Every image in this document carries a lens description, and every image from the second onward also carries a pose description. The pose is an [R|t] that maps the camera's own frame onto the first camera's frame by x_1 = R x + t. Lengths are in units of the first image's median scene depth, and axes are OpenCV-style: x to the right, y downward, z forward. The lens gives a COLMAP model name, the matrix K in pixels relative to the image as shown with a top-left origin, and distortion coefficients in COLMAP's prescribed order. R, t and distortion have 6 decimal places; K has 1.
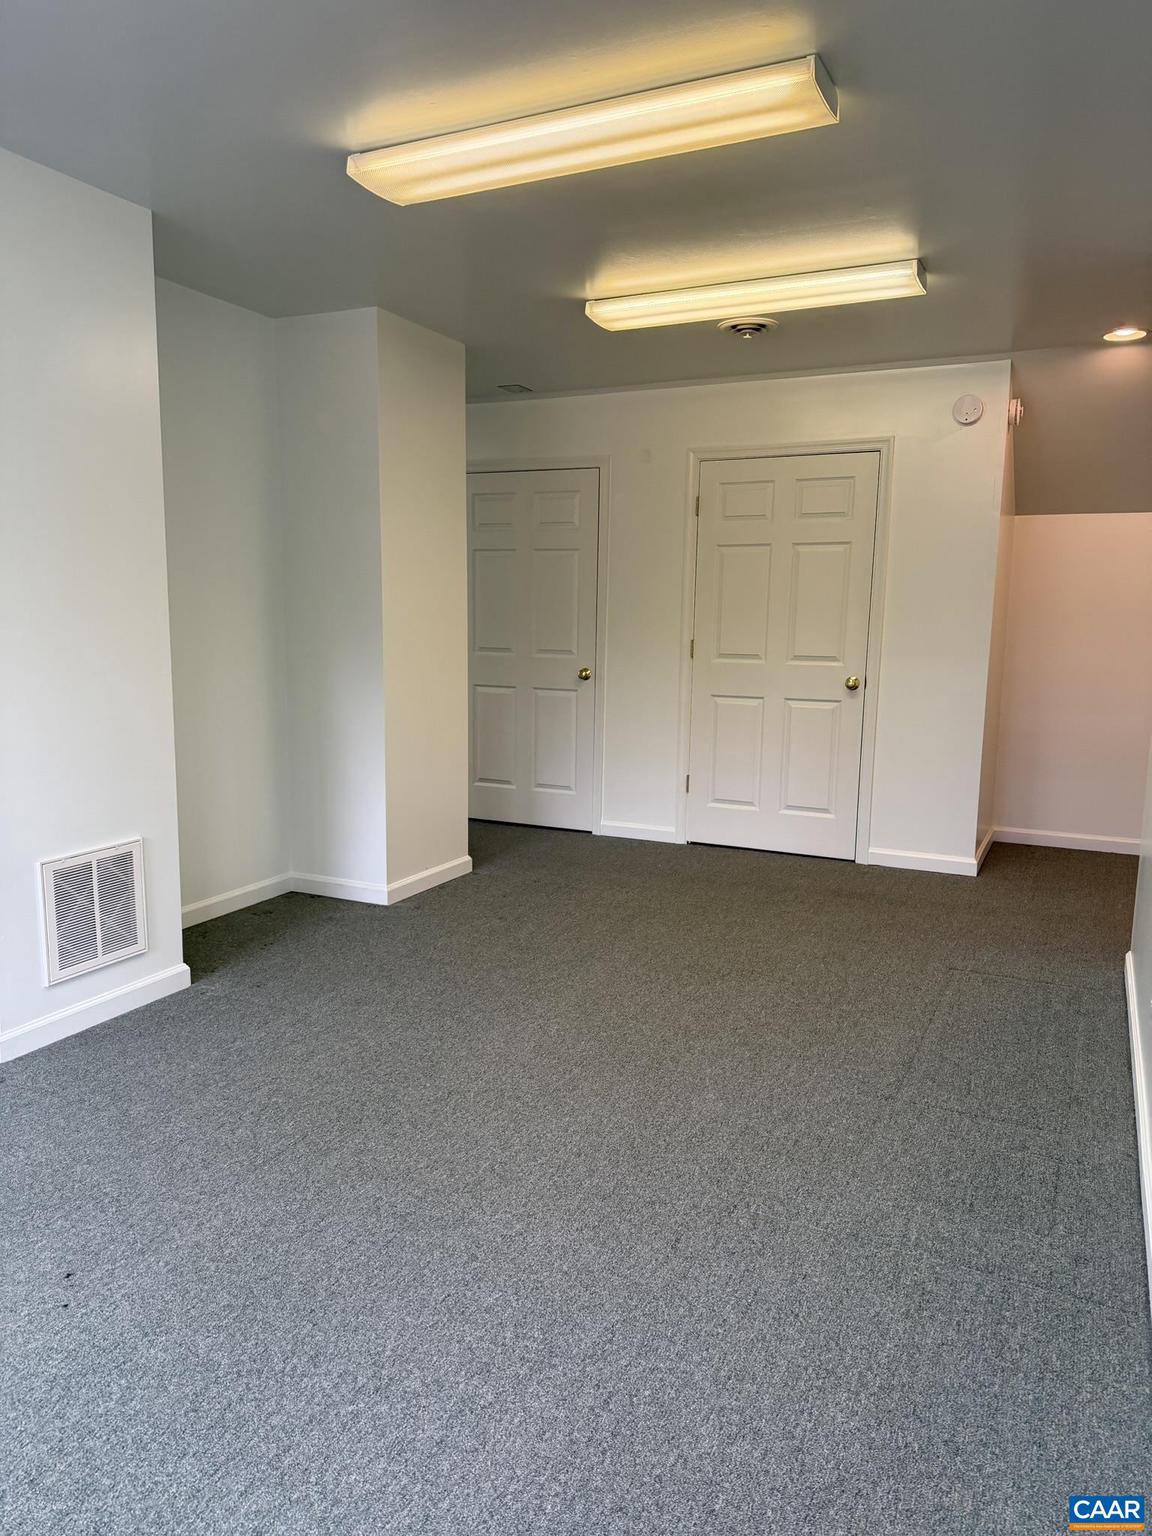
lens RADIAL K [[1078.6, 0, 568.3], [0, 1078.6, 762.9], [0, 0, 1]] dist [0.157773, -0.301753]
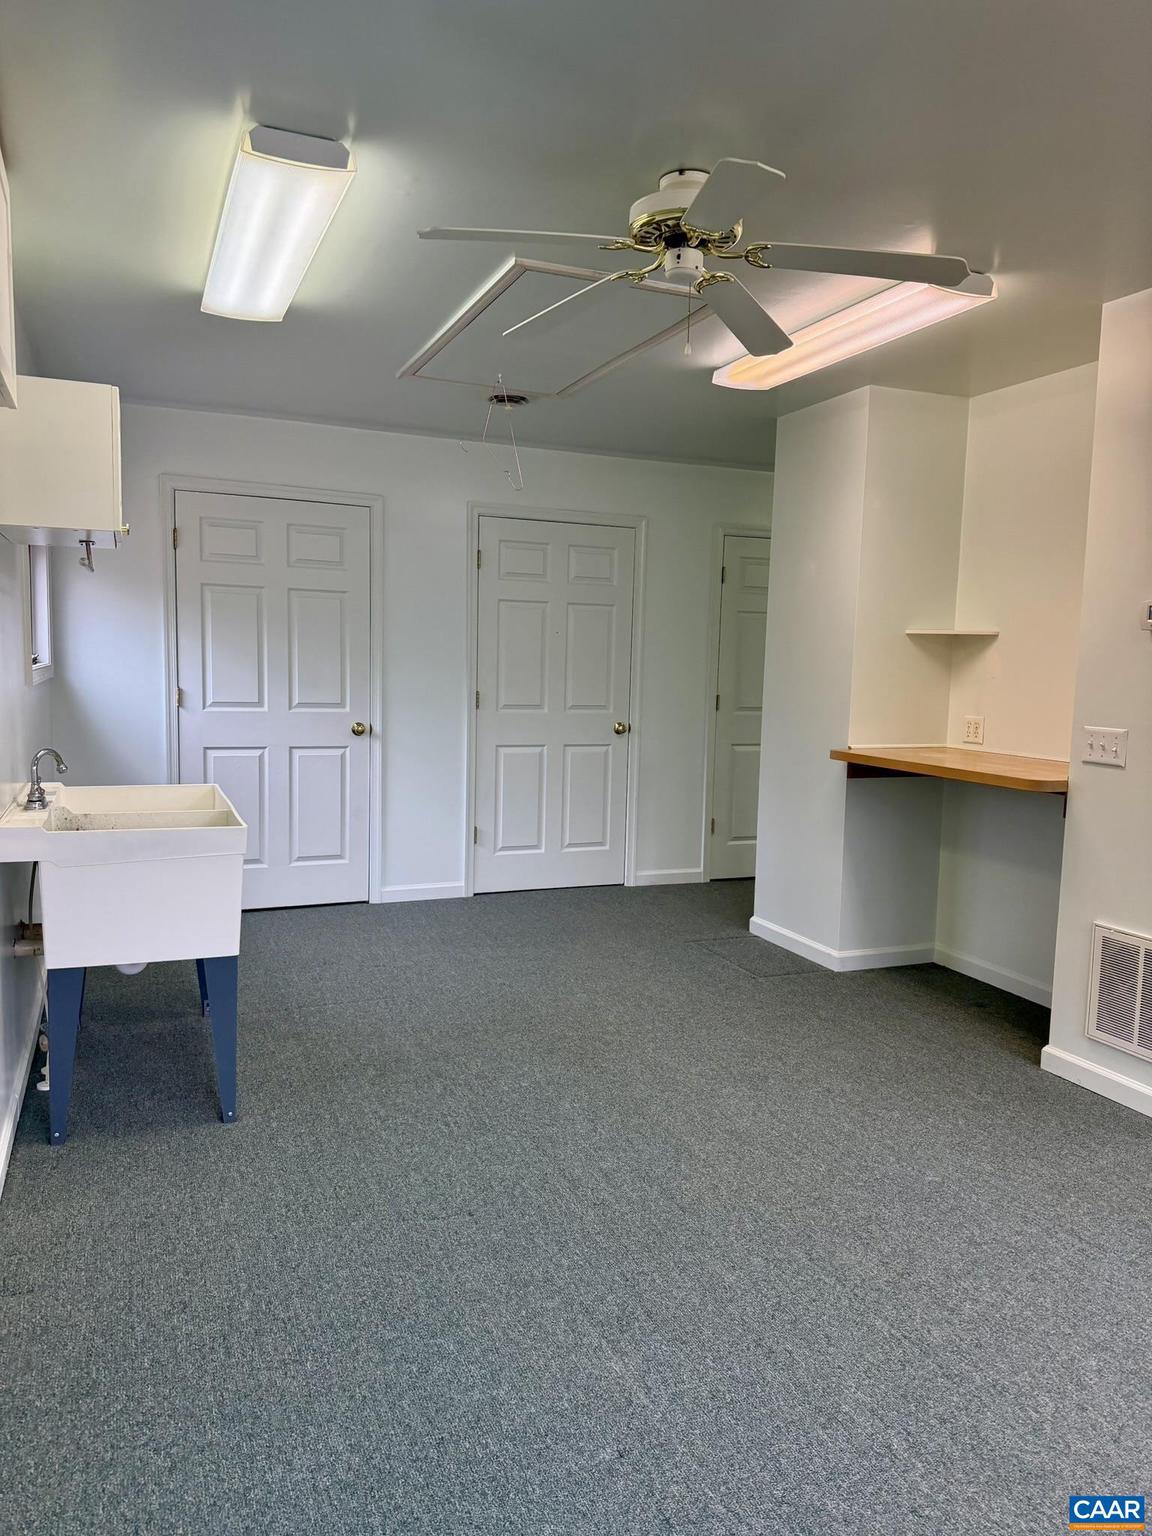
lens RADIAL K [[1082.9, 0, 576.5], [0, 1082.9, 768.5], [0, 0, 1]] dist [0.222569, -0.302271]
pose [[0.668885, -0.066287, 0.740404, -0.684033], [0.086304, 0.996206, 0.011221, -0.054894], [-0.738339, 0.056394, 0.672068, 0.316951]]
